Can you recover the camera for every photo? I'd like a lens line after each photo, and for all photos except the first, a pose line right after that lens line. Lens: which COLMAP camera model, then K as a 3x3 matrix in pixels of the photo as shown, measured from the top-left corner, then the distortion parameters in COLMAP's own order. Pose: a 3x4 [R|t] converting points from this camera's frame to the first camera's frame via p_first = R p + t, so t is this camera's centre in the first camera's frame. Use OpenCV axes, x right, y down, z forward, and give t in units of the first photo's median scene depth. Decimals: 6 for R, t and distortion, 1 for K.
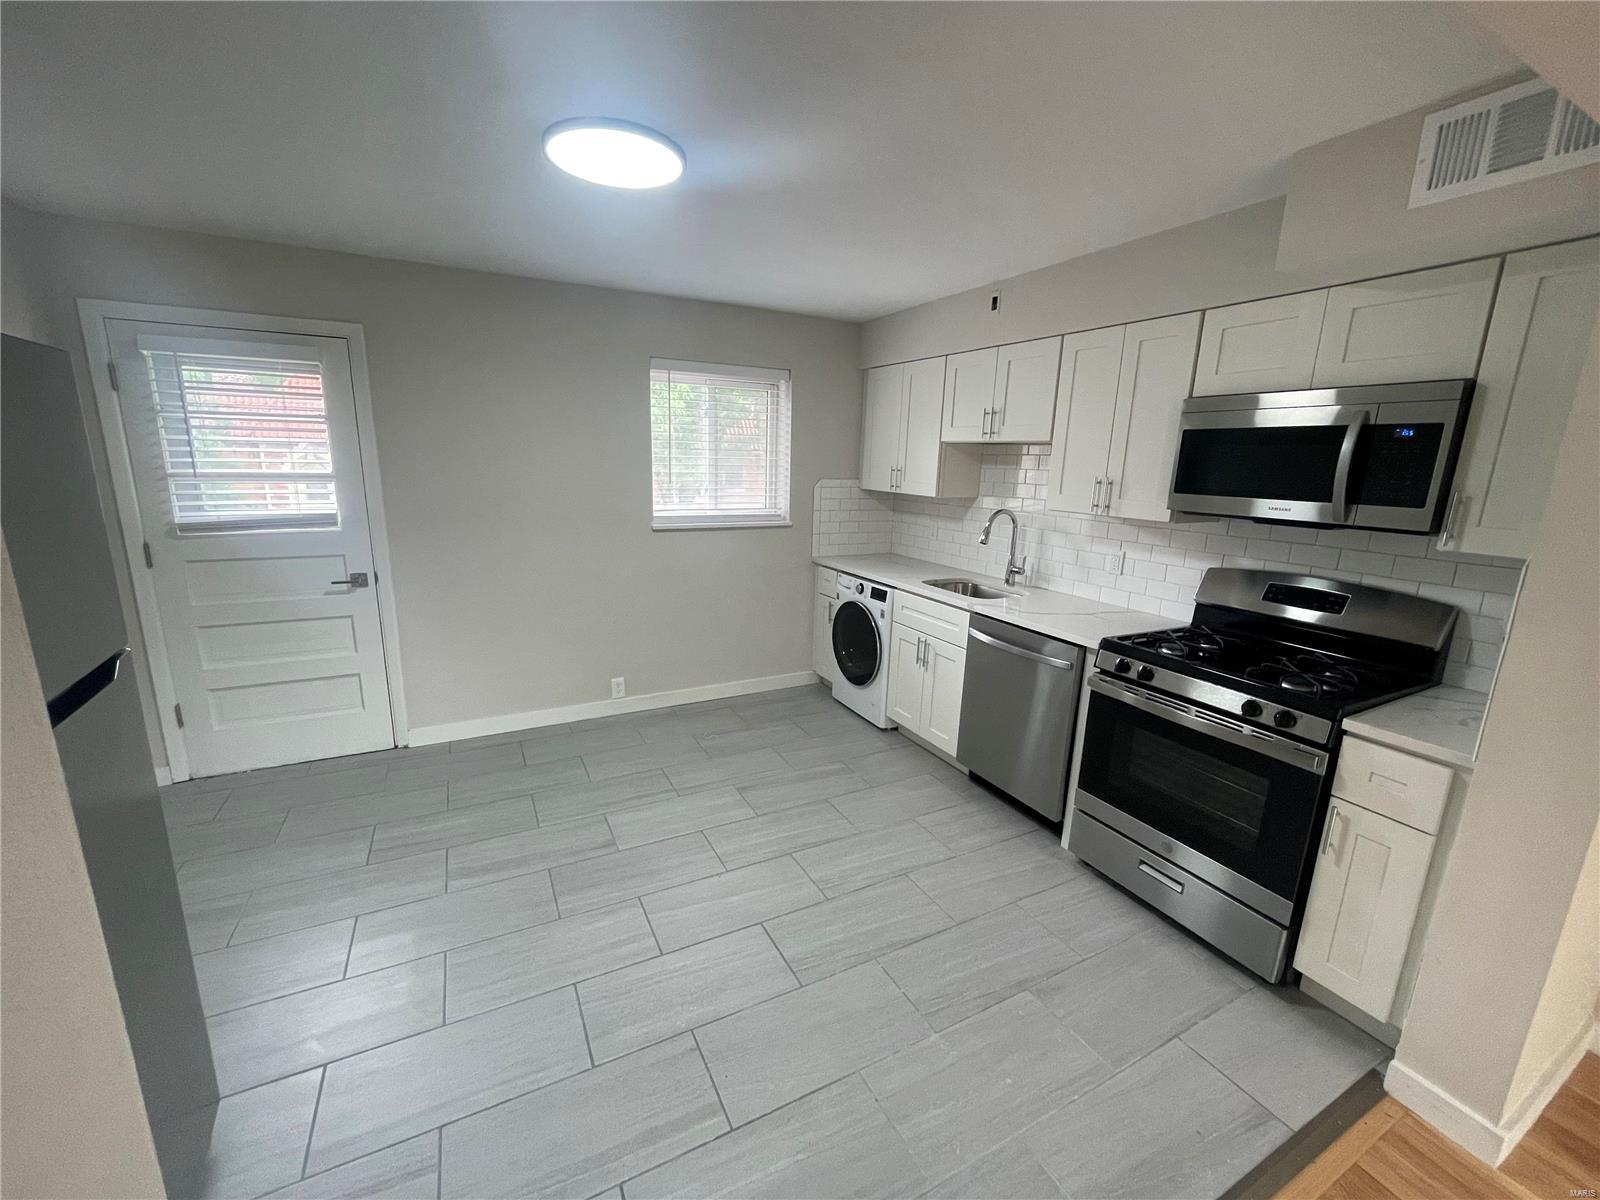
lens RADIAL K [[641.6, 0, 799.4], [0, 641.6, 600.6], [0, 0, 1]] dist [-0.014978, -0.000517]
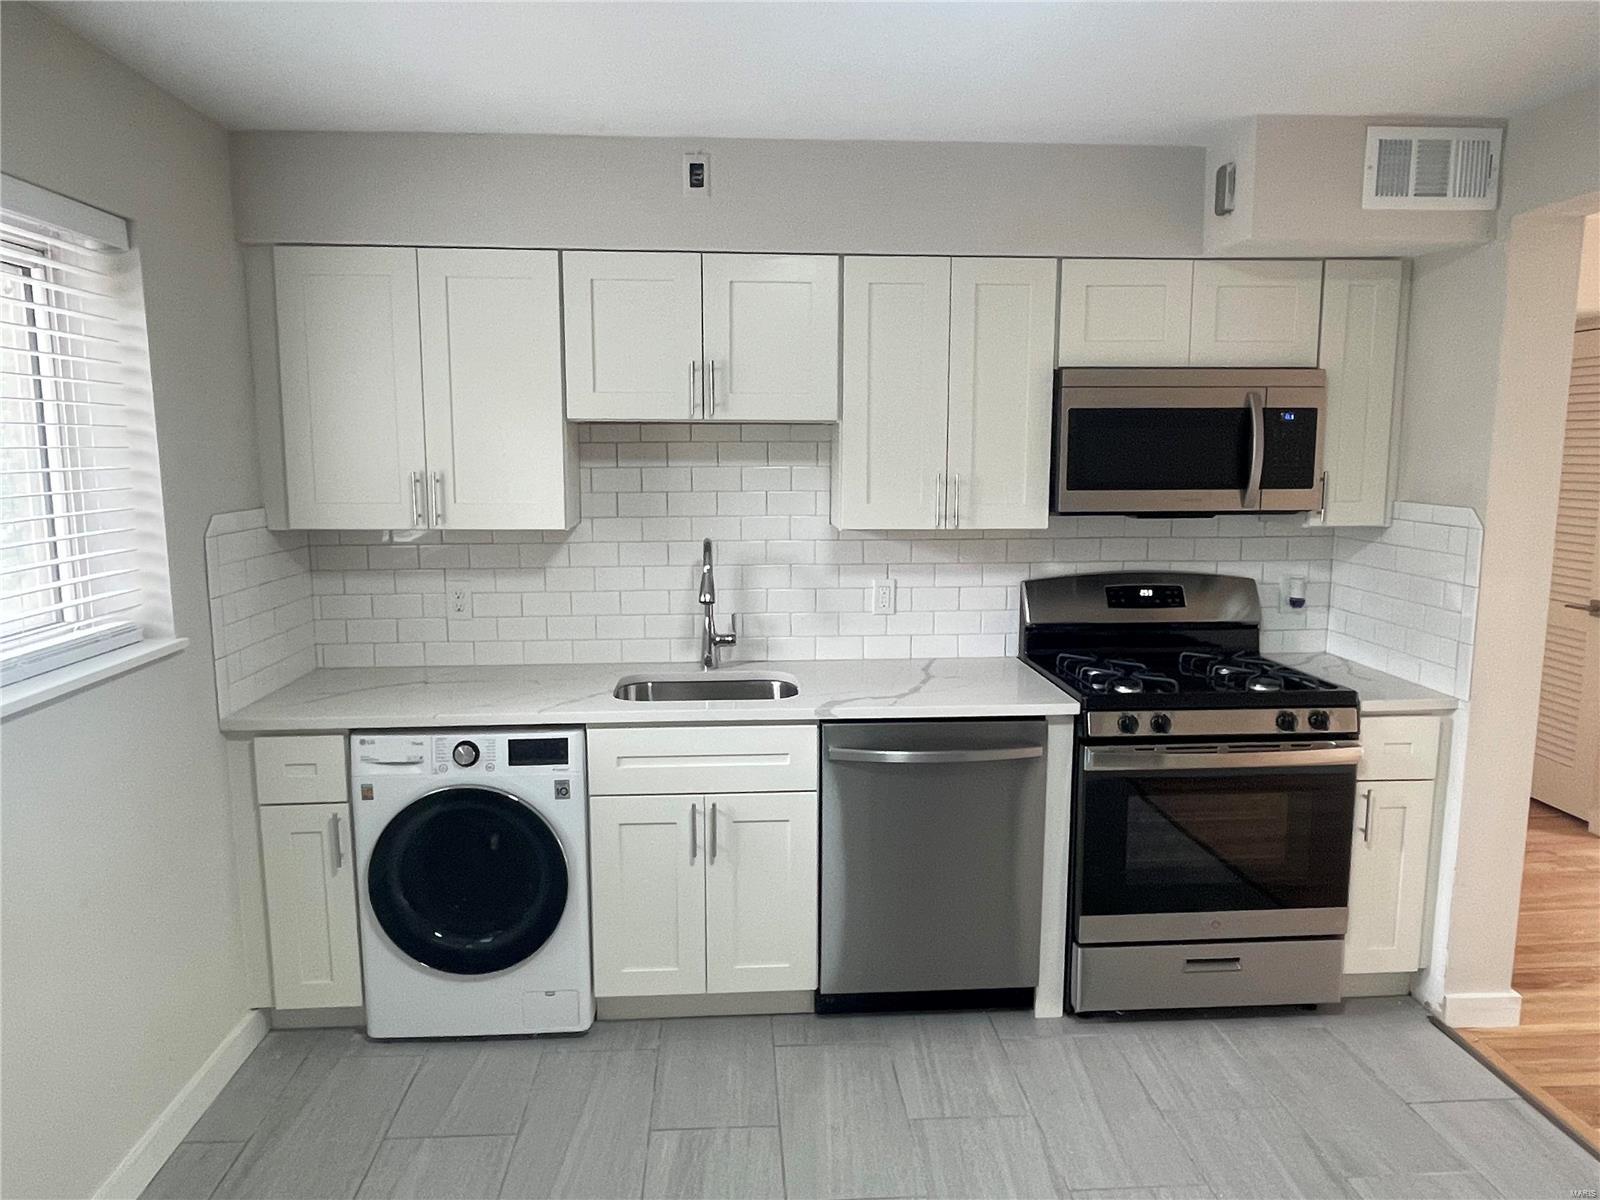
lens RADIAL K [[1081.0, 0, 799.5], [0, 1081.0, 597.3], [0, 0, 1]] dist [-0.014241, 0.003851]
pose [[0.402392, -0.152254, 0.902718, -0.542013], [0.209523, 0.975216, 0.071086, -0.150616], [-0.891168, 0.160536, 0.424320, 0.564239]]
